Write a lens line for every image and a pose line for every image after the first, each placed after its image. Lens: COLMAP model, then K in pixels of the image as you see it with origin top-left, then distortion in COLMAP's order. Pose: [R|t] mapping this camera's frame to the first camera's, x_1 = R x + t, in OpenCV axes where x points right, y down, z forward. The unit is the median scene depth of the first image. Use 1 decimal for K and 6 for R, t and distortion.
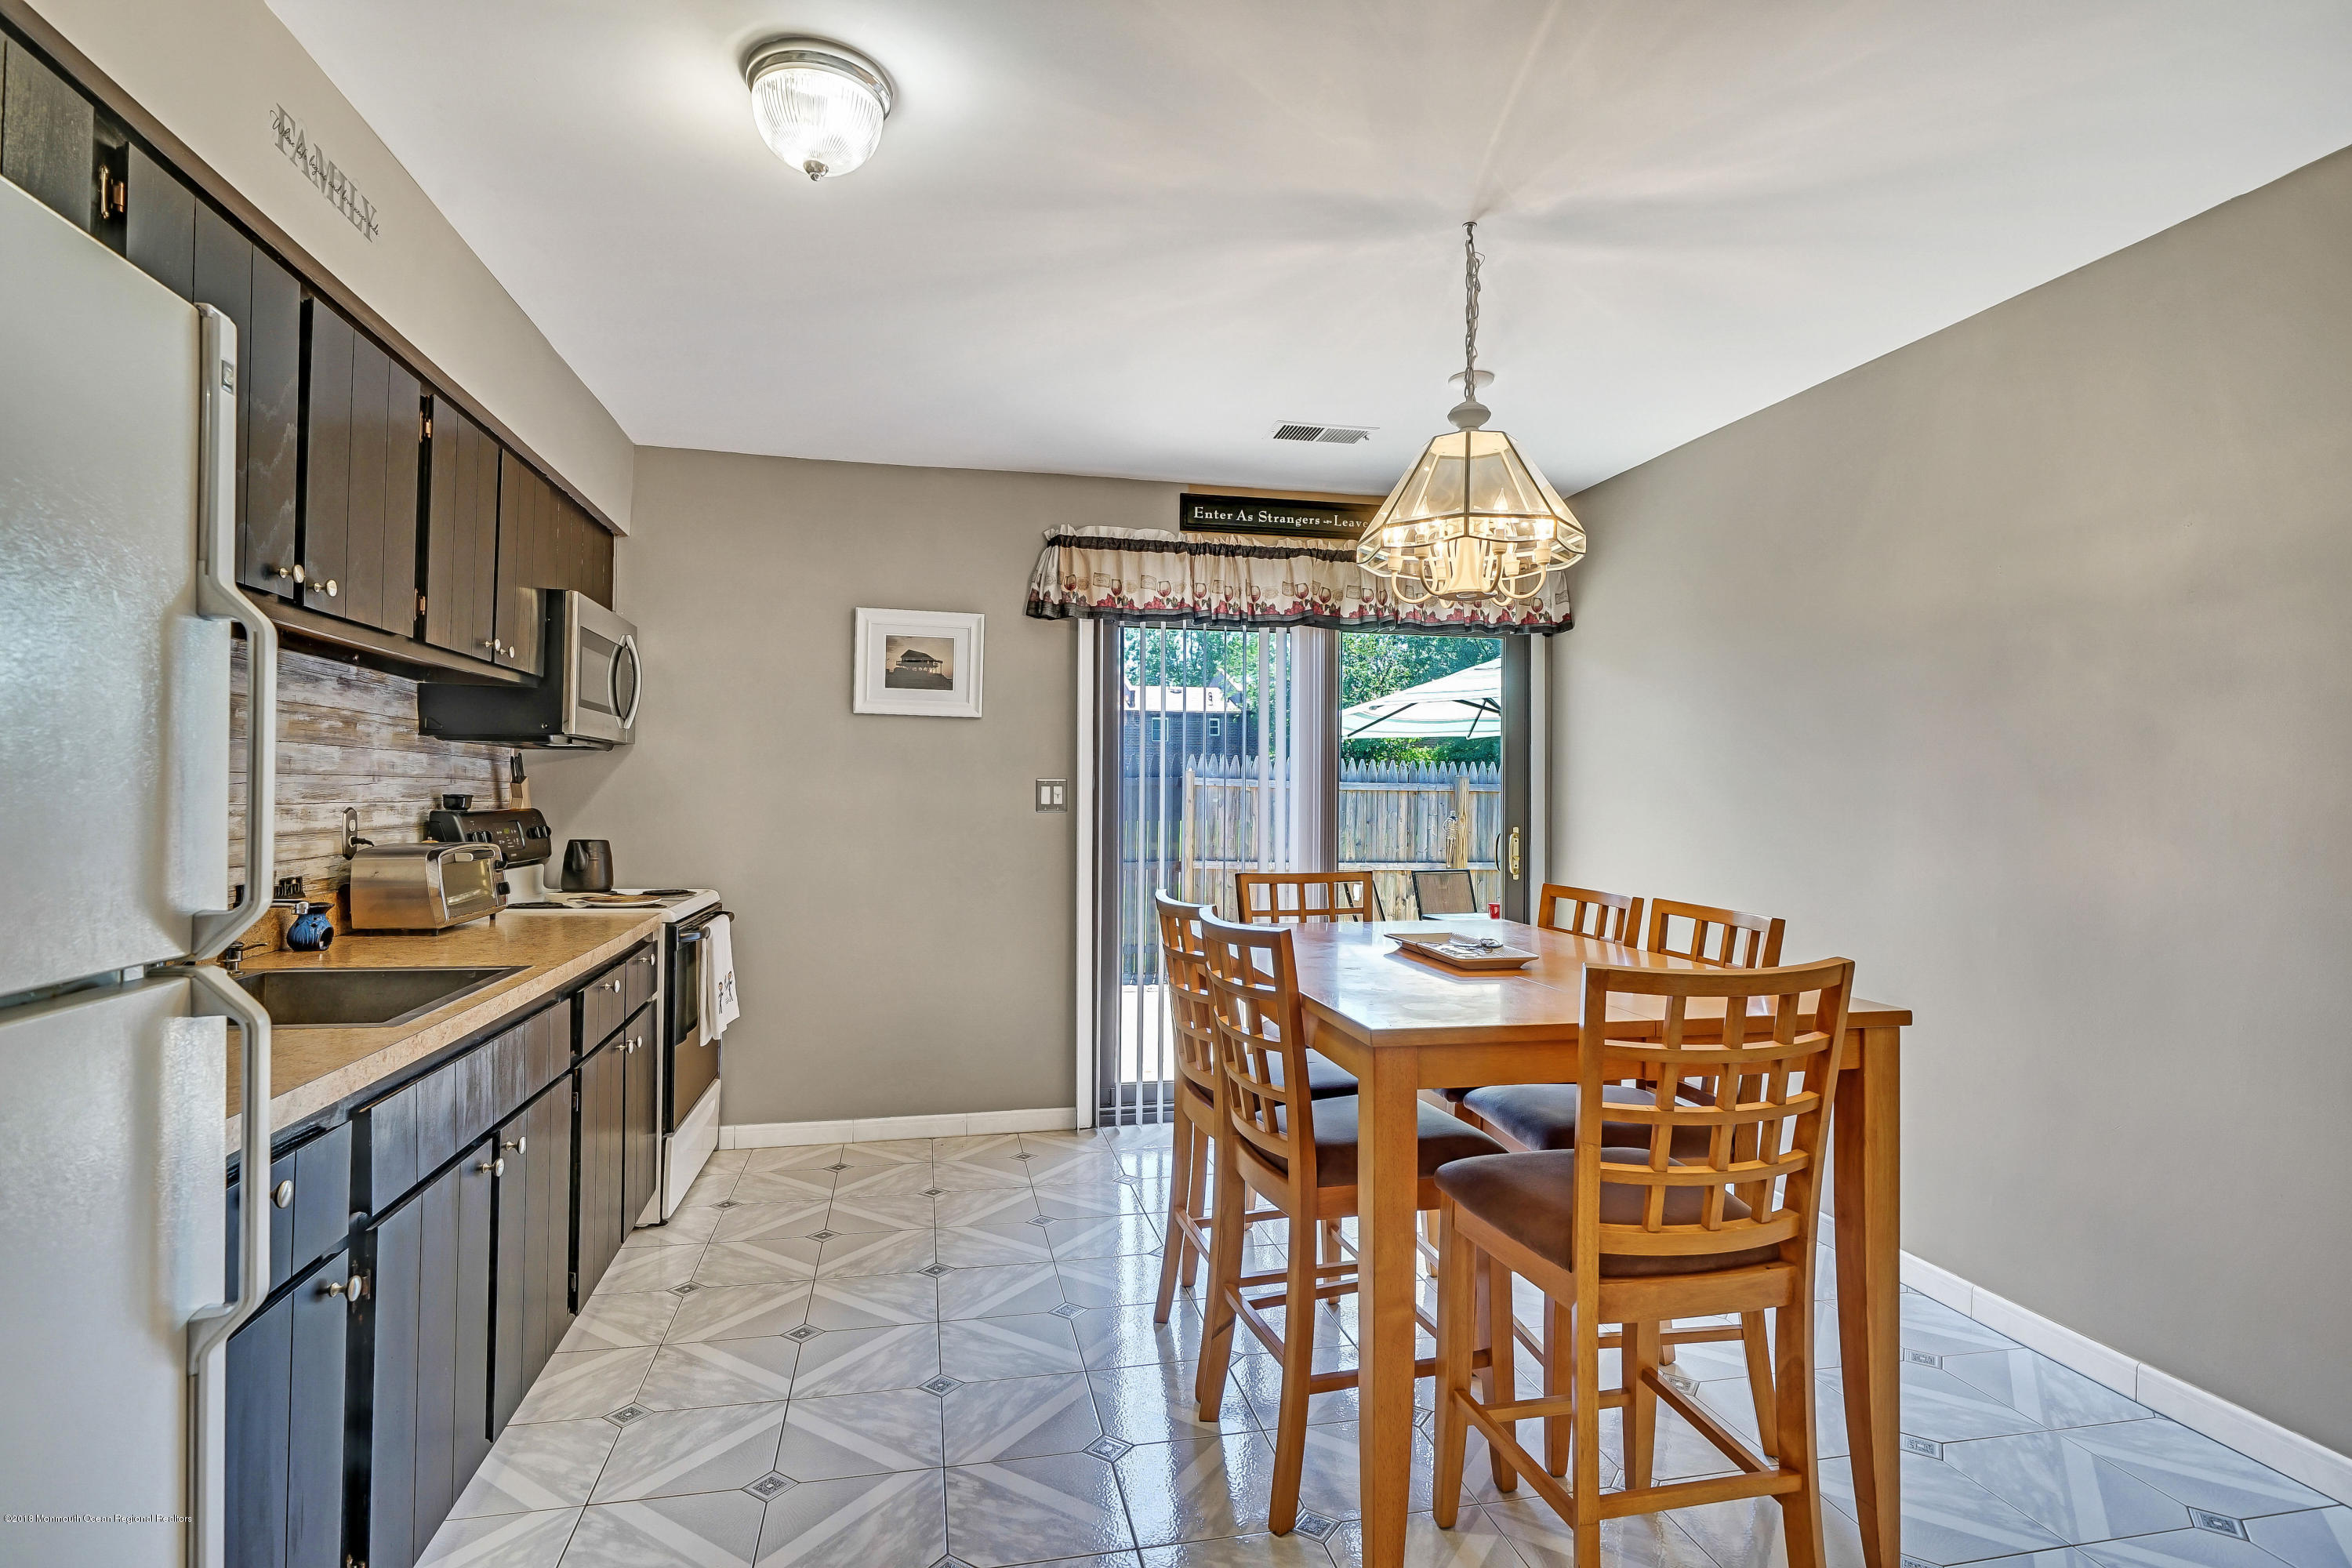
lens RADIAL K [[1190.6, 0, 1171.4], [0, 1190.6, 779.1], [0, 0, 1]] dist [0.009266, 0.000045]
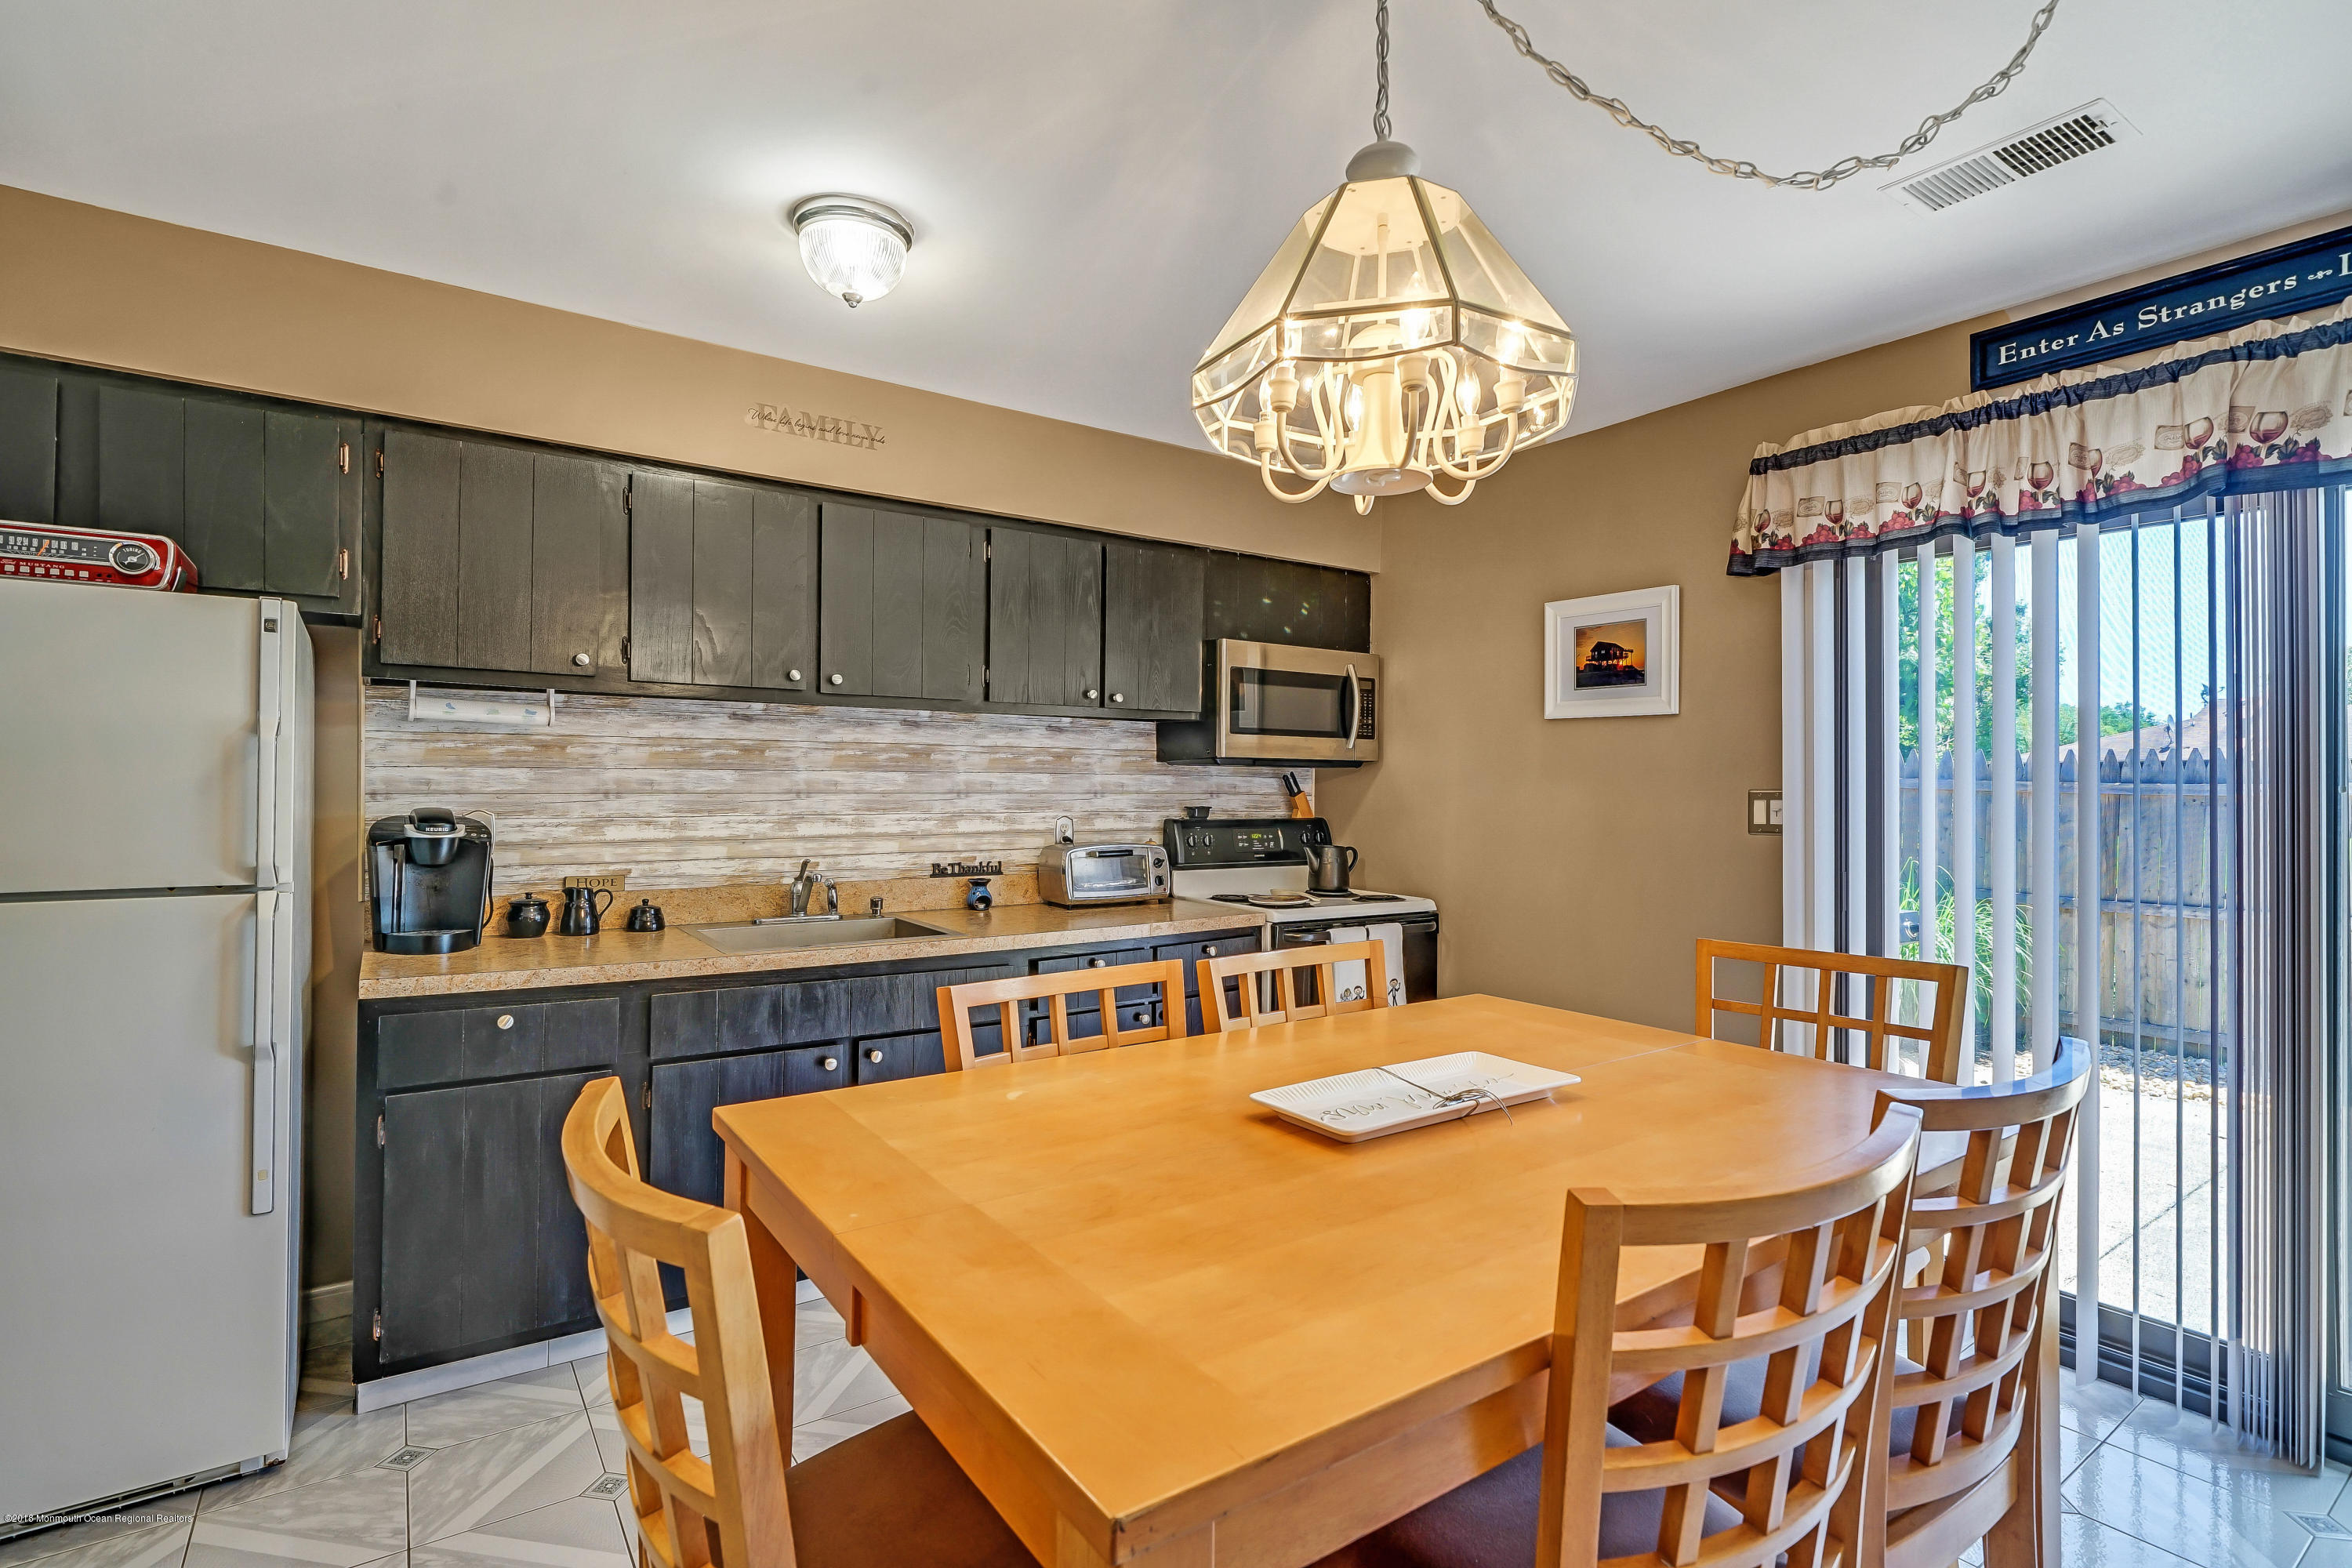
lens RADIAL K [[1115.7, 0, 1167.2], [0, 1115.7, 778.9], [0, 0, 1]] dist [-0.002140, -0.000148]
pose [[0.387454, -0.013986, -0.921783, 0.397346], [0.008906, 0.999895, -0.011428, -0.002647], [0.921846, -0.003782, 0.387538, 0.394044]]
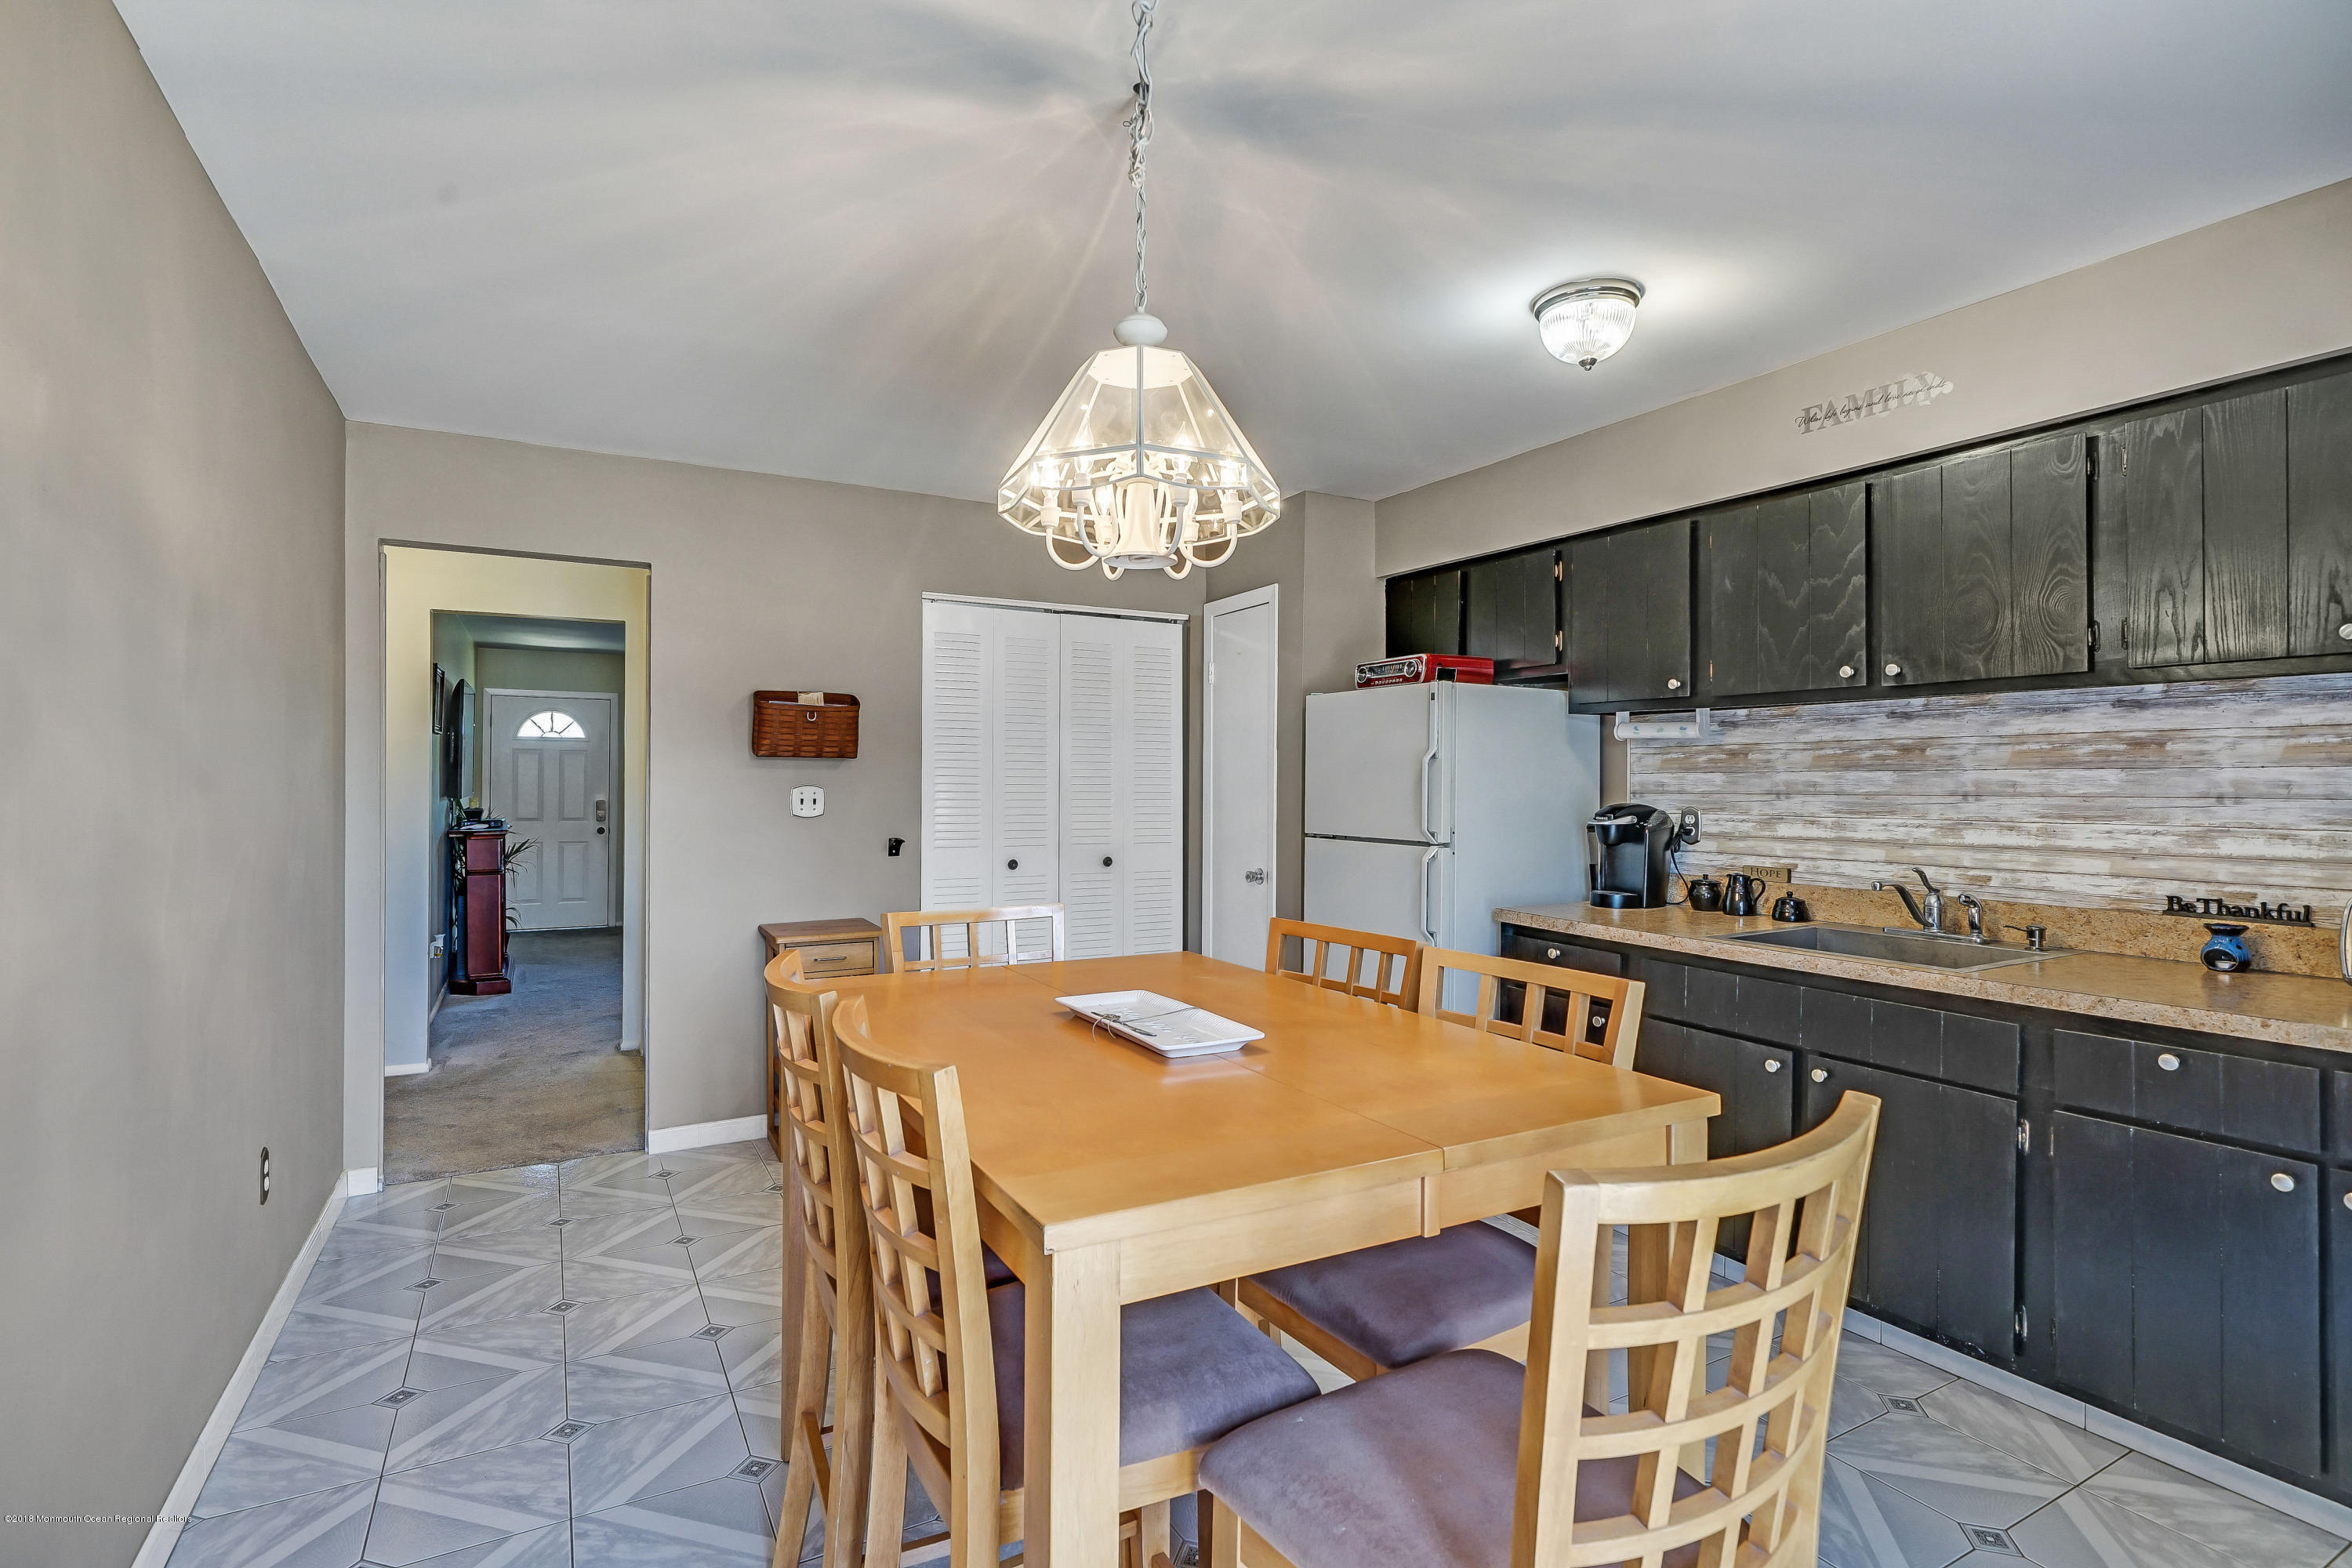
lens RADIAL K [[1115.7, 0, 1169.4], [0, 1115.7, 782.3], [0, 0, 1]] dist [-0.002140, -0.000148]
pose [[-0.956271, -0.011933, -0.292237, 0.251458], [-0.008442, 0.999877, -0.013203, 0.001061], [0.292359, -0.010159, -0.956255, 0.966241]]
